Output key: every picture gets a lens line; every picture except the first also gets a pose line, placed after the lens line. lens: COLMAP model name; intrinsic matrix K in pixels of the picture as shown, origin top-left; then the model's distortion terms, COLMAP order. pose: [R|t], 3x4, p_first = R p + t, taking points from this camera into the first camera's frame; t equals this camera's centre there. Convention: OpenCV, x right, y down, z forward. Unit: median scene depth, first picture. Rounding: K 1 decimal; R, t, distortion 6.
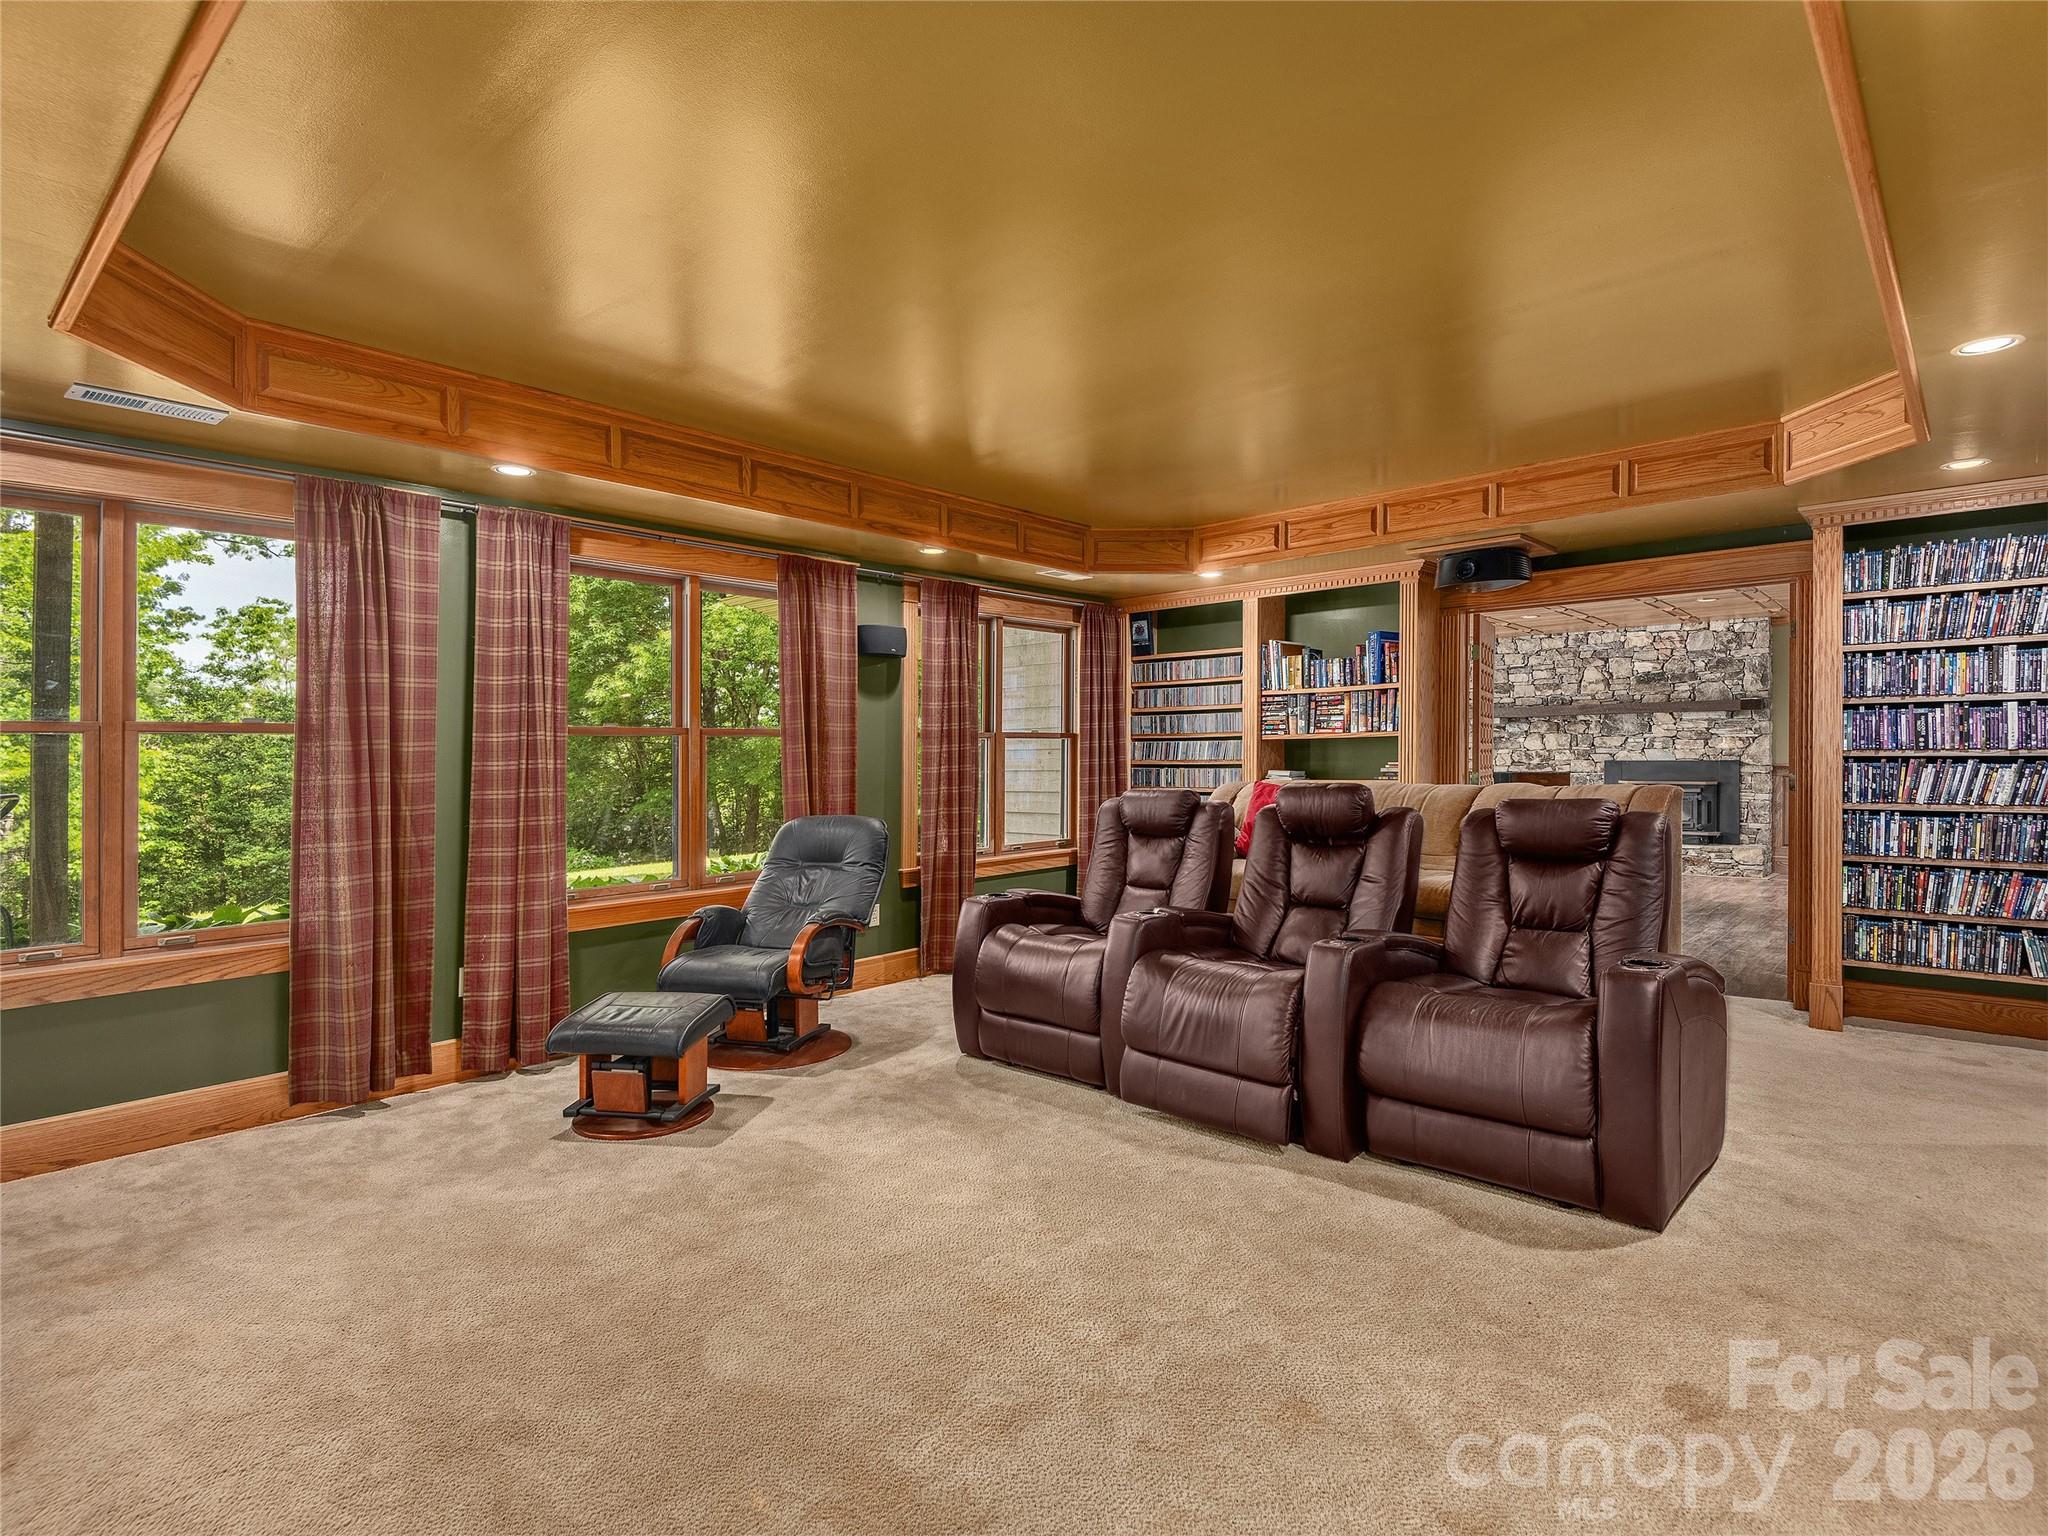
lens RADIAL K [[1062.4, 0, 1035.1], [0, 1062.4, 760.0], [0, 0, 1]] dist [0.040276, -0.022689]
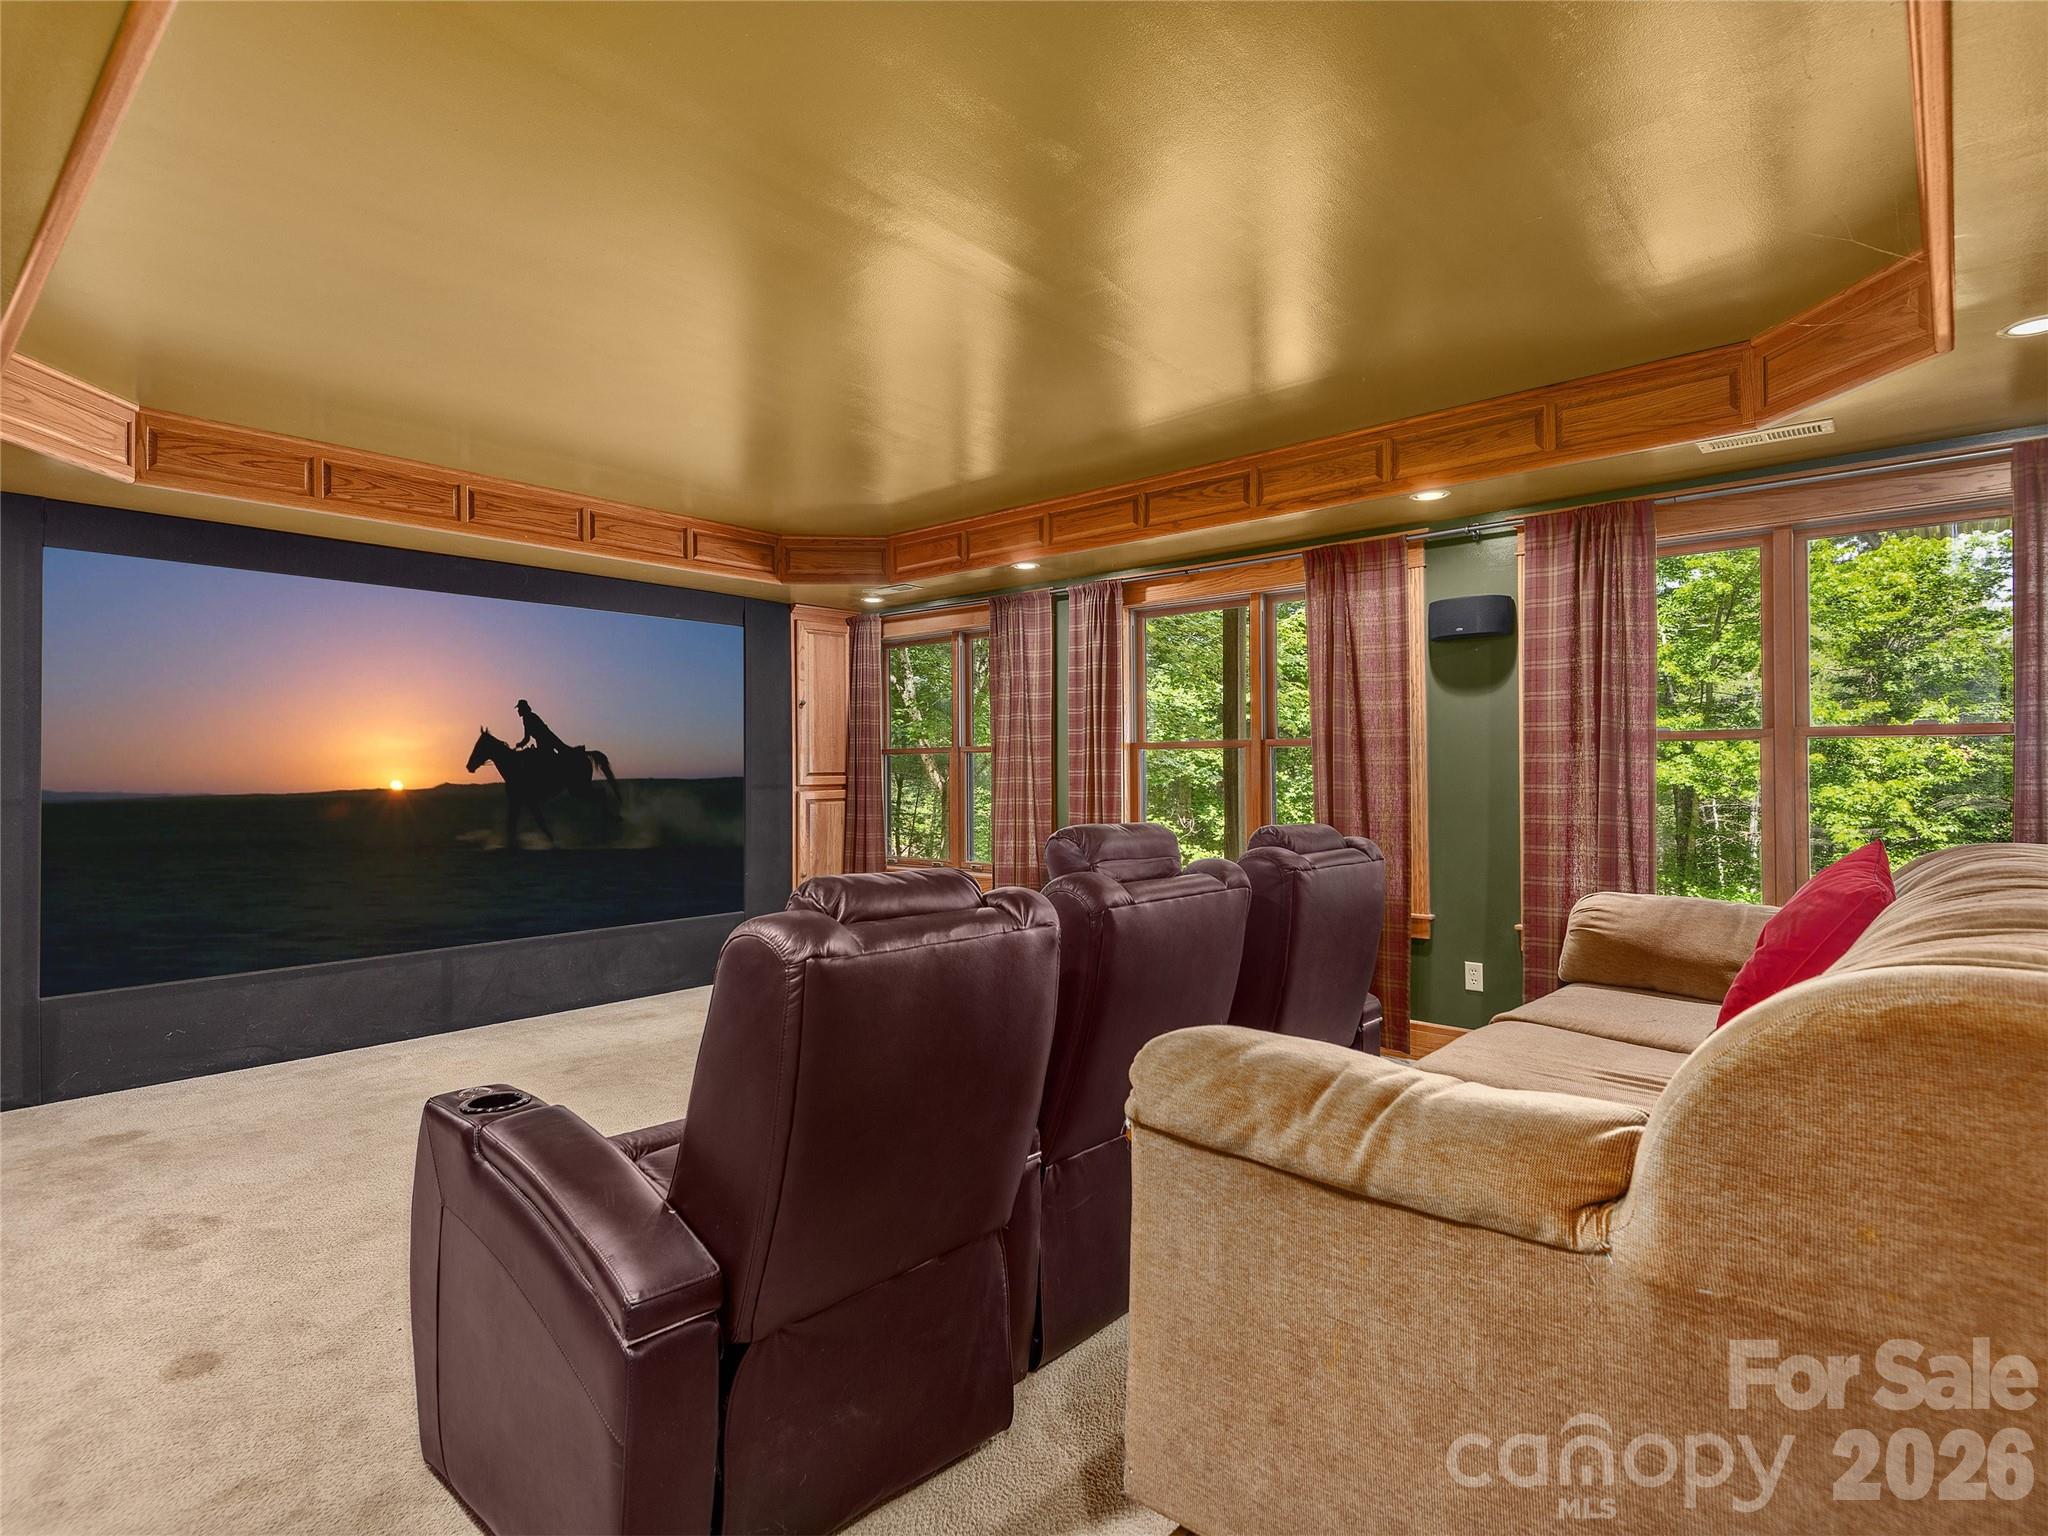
lens RADIAL K [[1062.4, 0, 1035.1], [0, 1062.4, 760.0], [0, 0, 1]] dist [0.040276, -0.022689]
pose [[0.021085, -0.007787, -0.999747, 0.852704], [-0.003775, 0.999962, -0.007868, -0.002682], [0.999771, 0.003940, 0.021055, 0.920540]]
